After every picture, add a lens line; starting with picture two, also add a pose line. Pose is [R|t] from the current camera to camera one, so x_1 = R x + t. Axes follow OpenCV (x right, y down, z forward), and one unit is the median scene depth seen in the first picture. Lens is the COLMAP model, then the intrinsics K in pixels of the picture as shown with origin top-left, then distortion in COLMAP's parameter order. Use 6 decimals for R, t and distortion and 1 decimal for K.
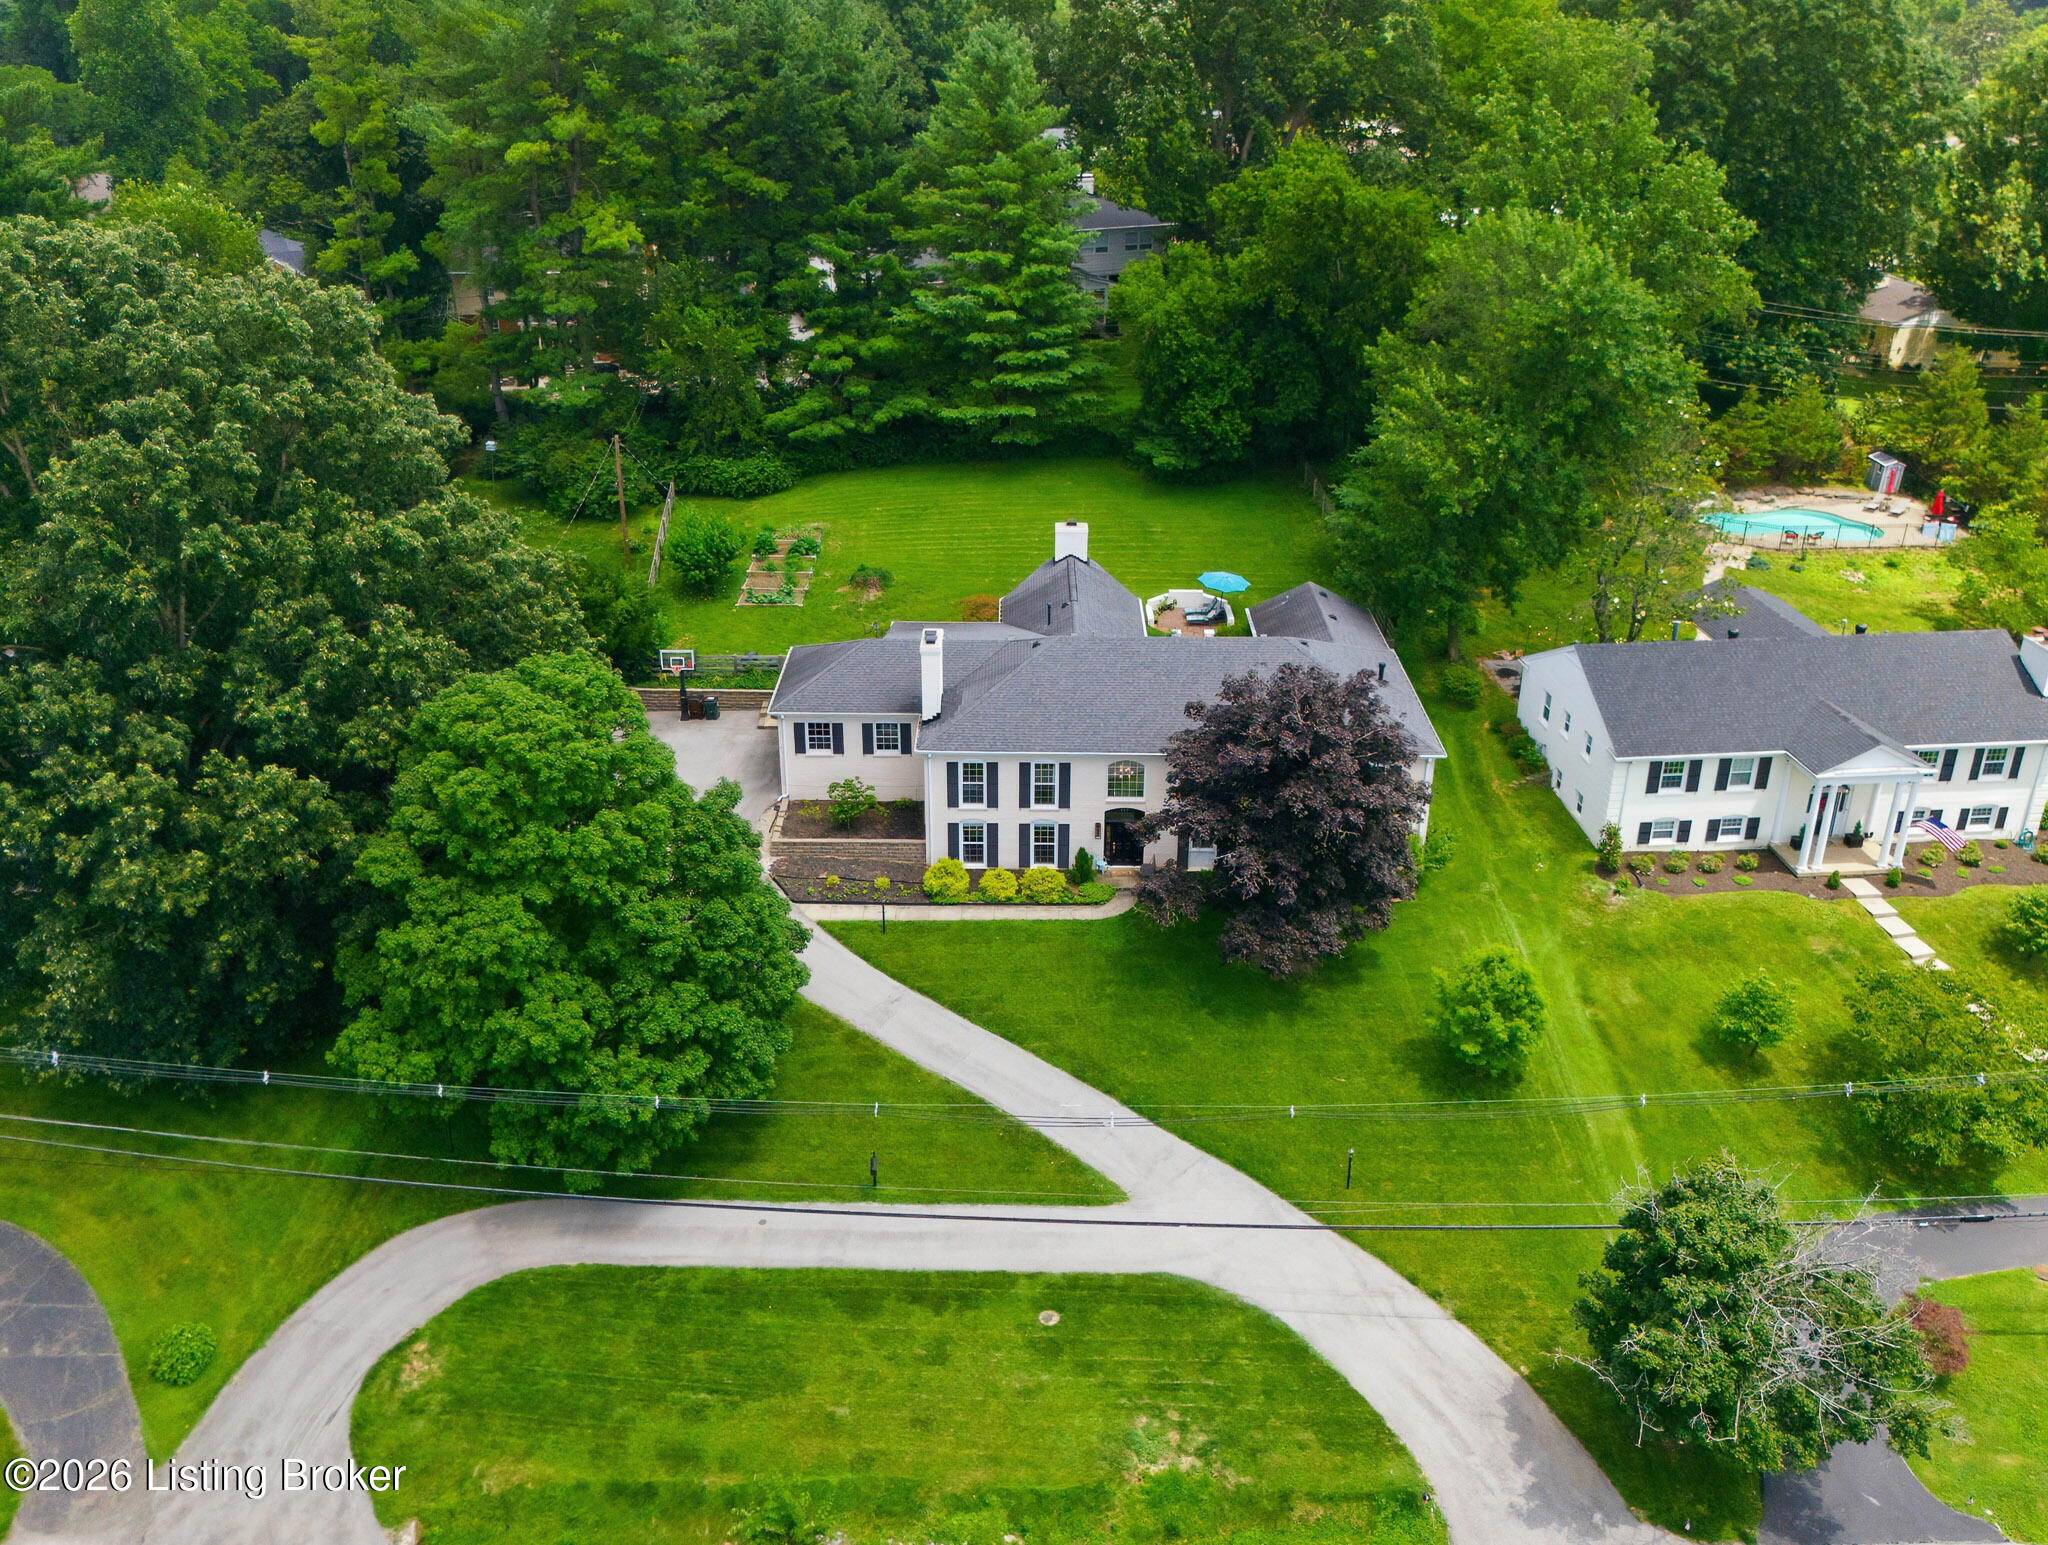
lens RADIAL K [[1748.7, 0, 1015.3], [0, 1748.7, 770.8], [0, 0, 1]] dist [0.056742, 0.001626]
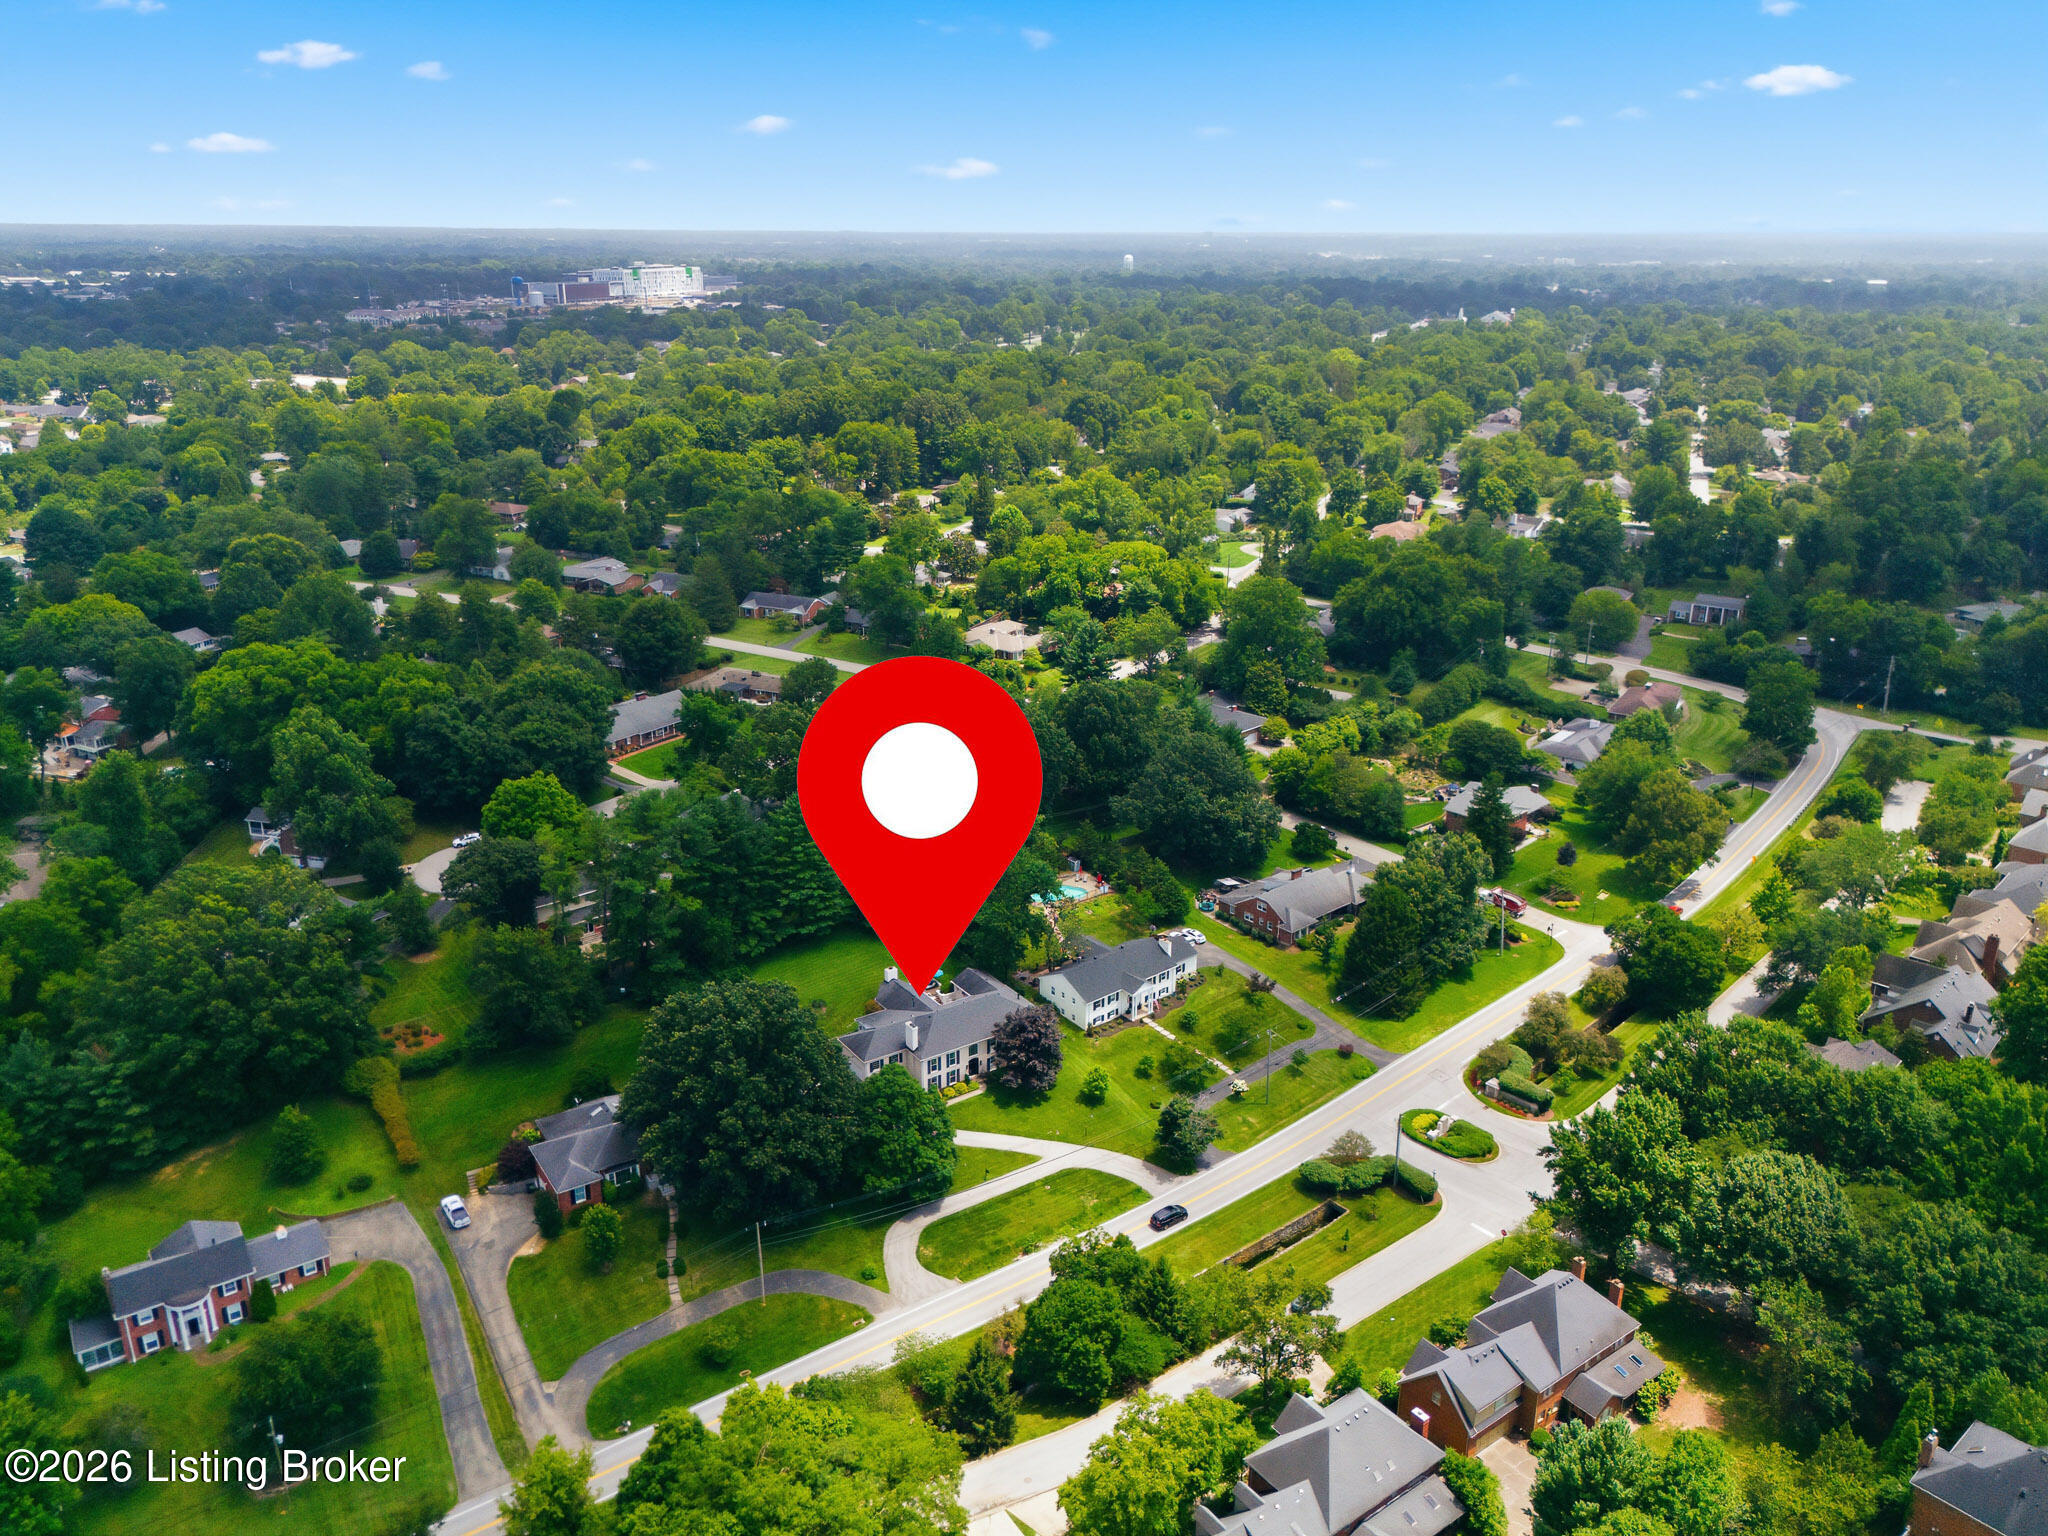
lens RADIAL K [[1481.1, 0, 1031.2], [0, 1481.1, 762.5], [0, 0, 1]] dist [0.041106, 0.000409]
pose [[0.817553, -0.187697, 0.544405, -1.530598], [0.241228, 0.970070, -0.027805, -0.502715], [-0.522892, 0.154058, 0.838362, -1.819013]]
